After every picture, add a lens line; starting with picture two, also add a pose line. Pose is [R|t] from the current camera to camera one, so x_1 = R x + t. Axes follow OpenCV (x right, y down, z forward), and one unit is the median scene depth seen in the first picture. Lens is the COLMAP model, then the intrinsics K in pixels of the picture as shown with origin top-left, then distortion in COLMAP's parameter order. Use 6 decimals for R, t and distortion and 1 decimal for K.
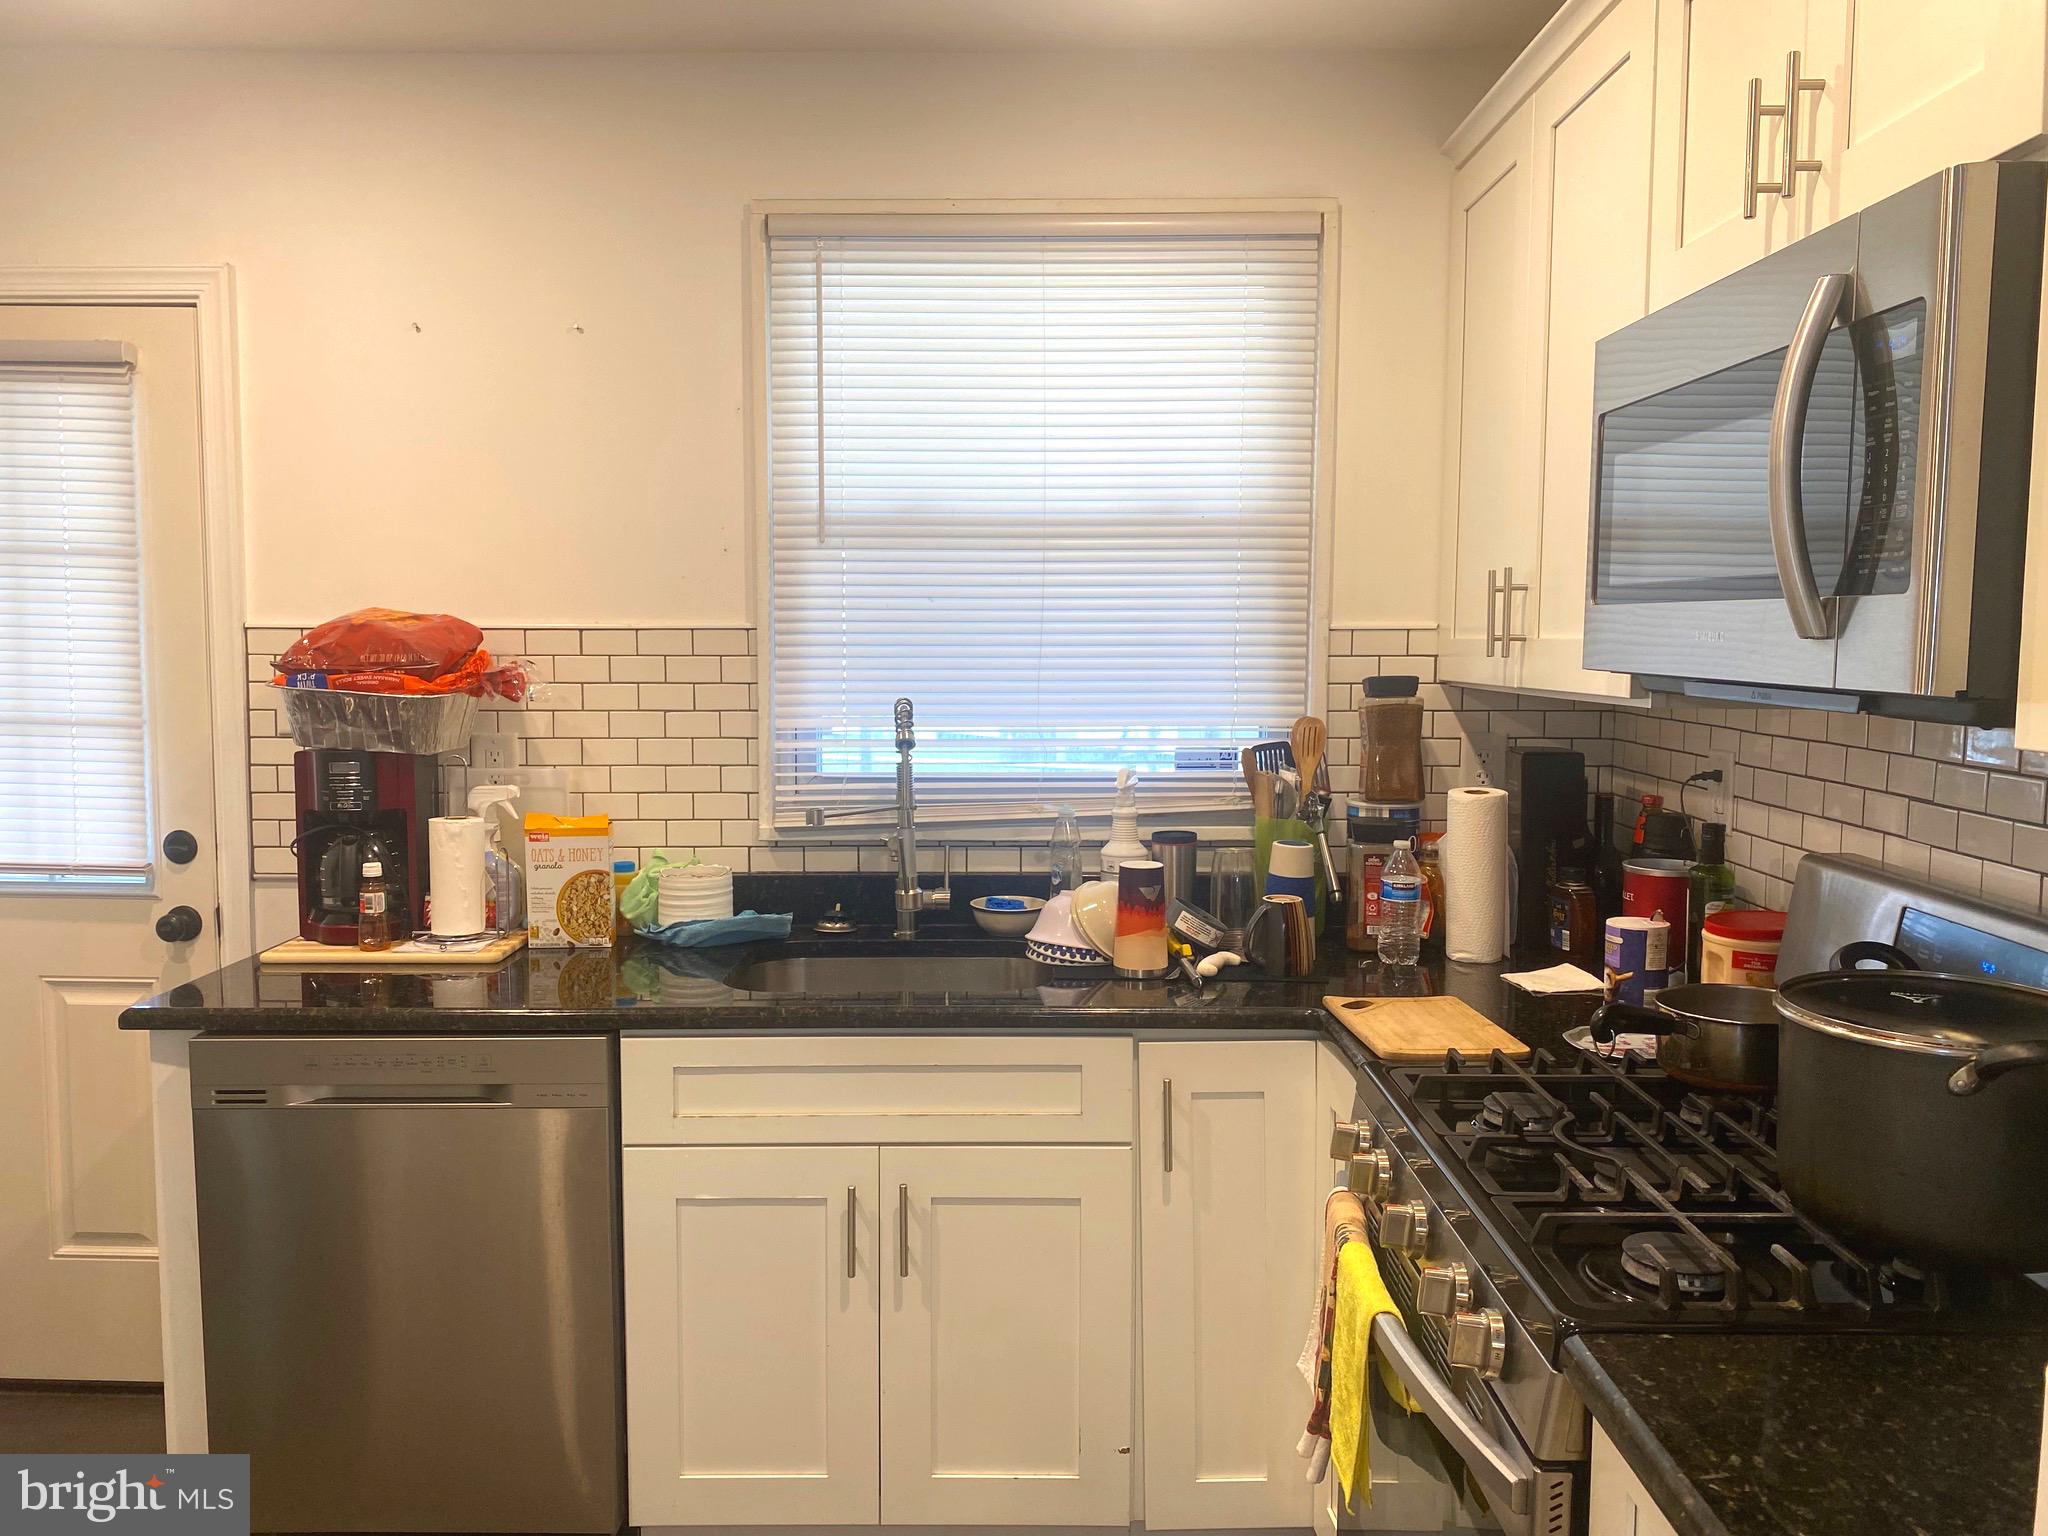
lens RADIAL K [[1553.9, 0, 1032.5], [0, 1553.9, 760.8], [0, 0, 1]] dist [0.042538, -0.068146]
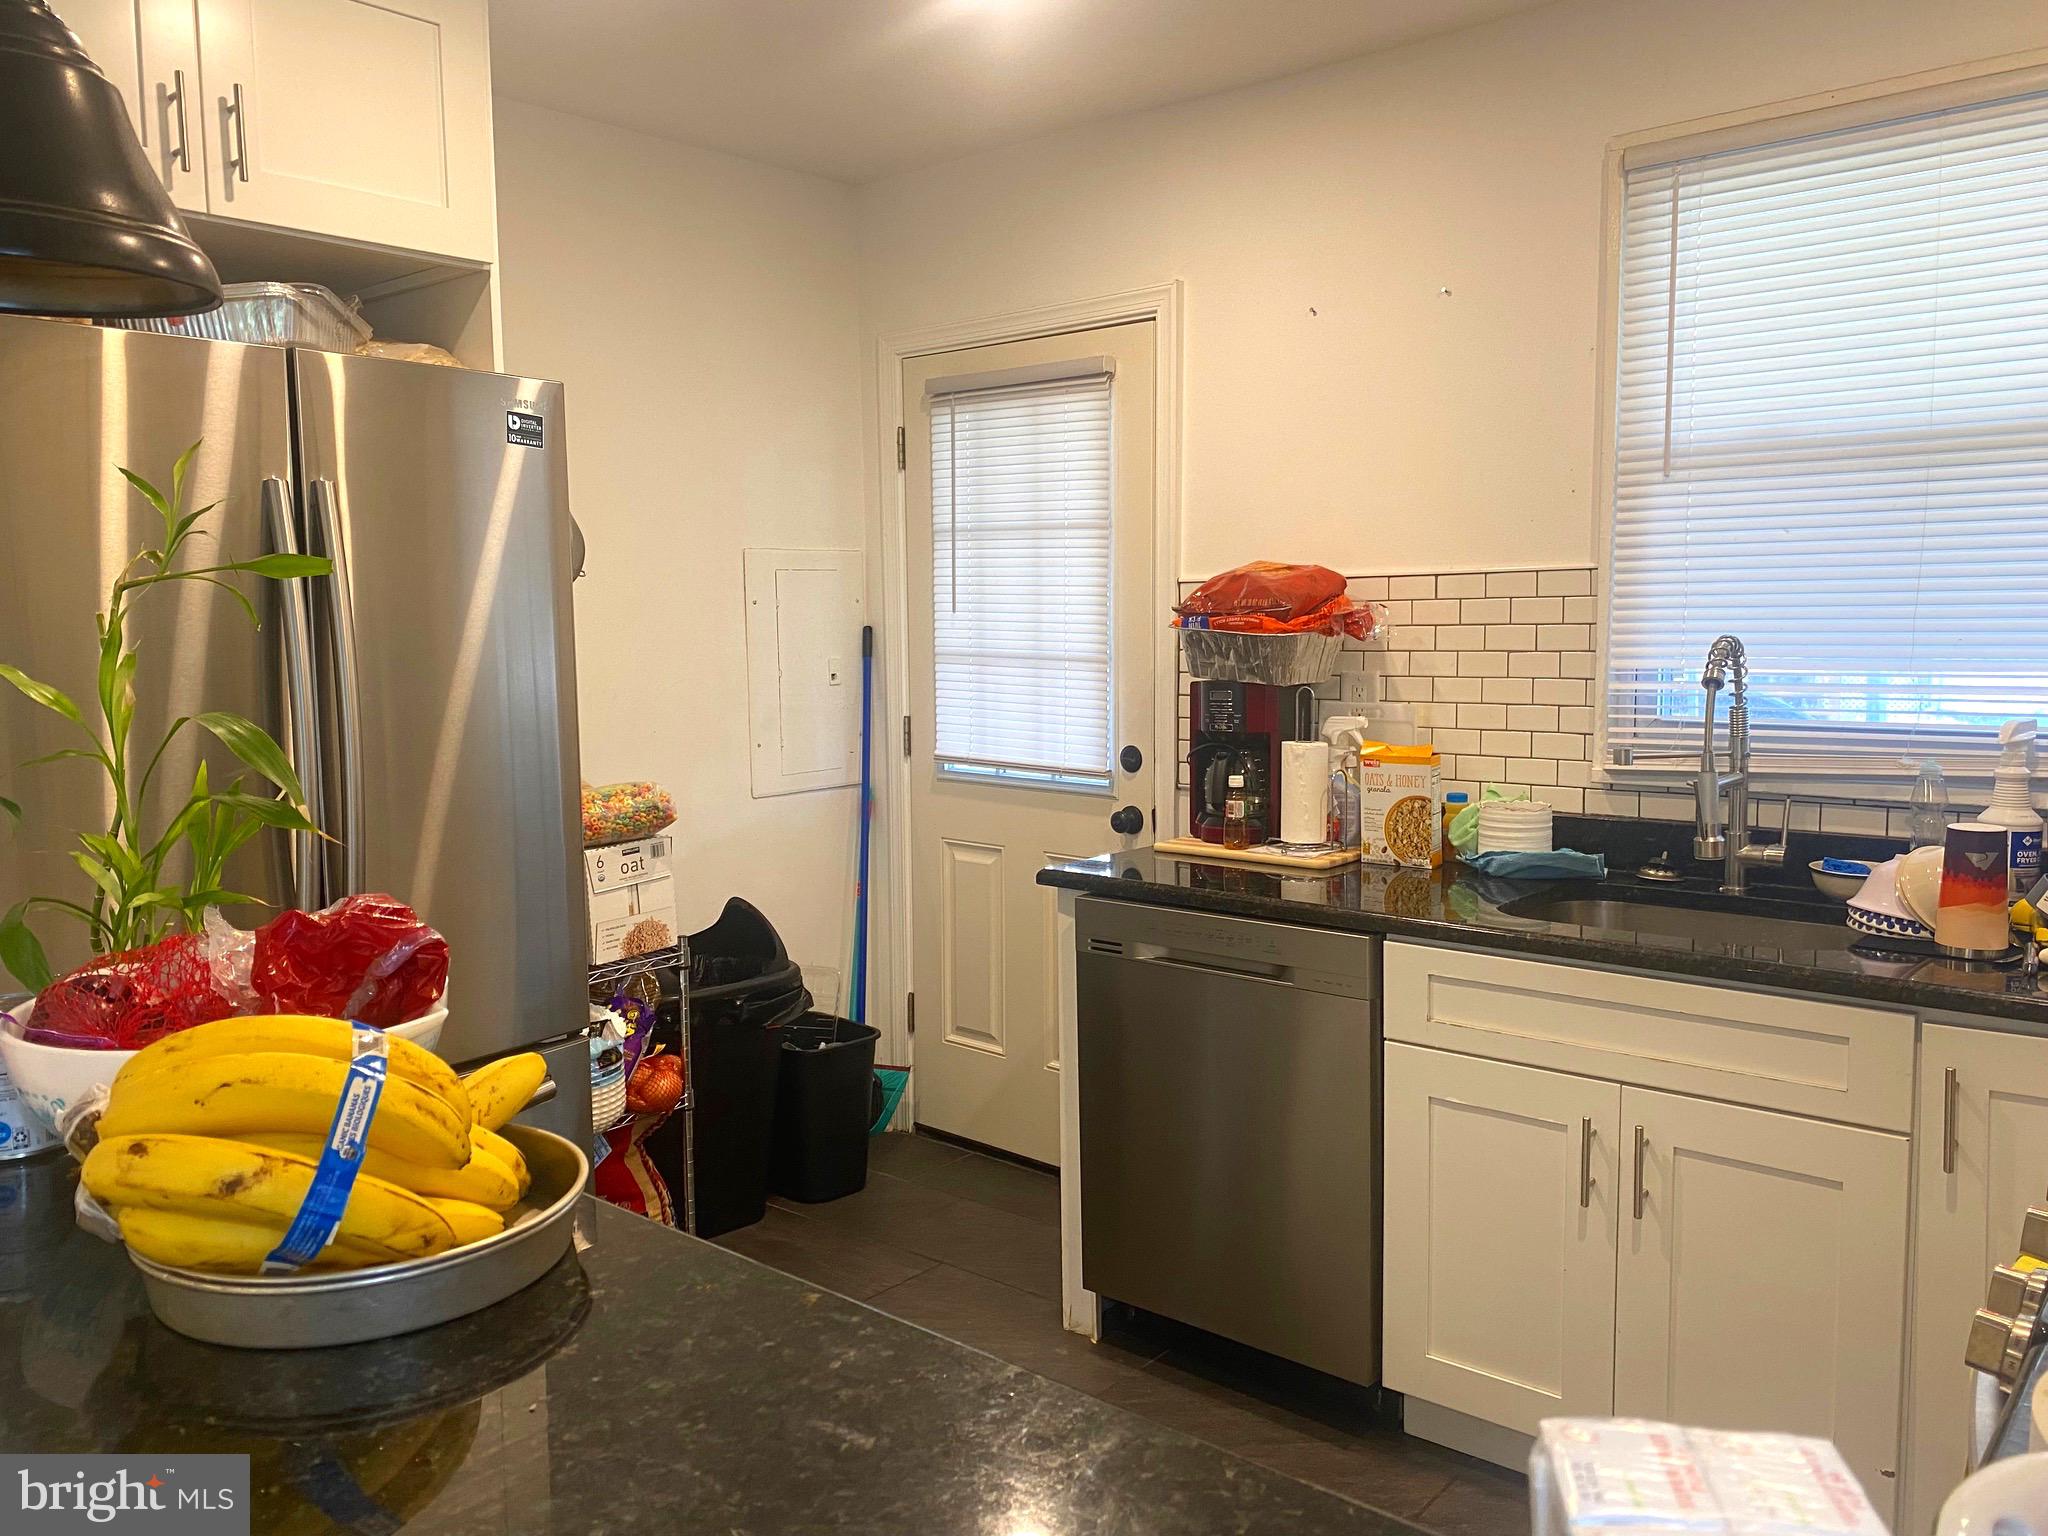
lens RADIAL K [[1553.9, 0, 1006.2], [0, 1553.9, 769.2], [0, 0, 1]] dist [0.042538, -0.068146]
pose [[0.751126, 0.056283, -0.657756, 0.214960], [-0.041770, 0.998415, 0.037732, 0.022342], [0.658837, -0.000867, 0.752286, -0.004484]]
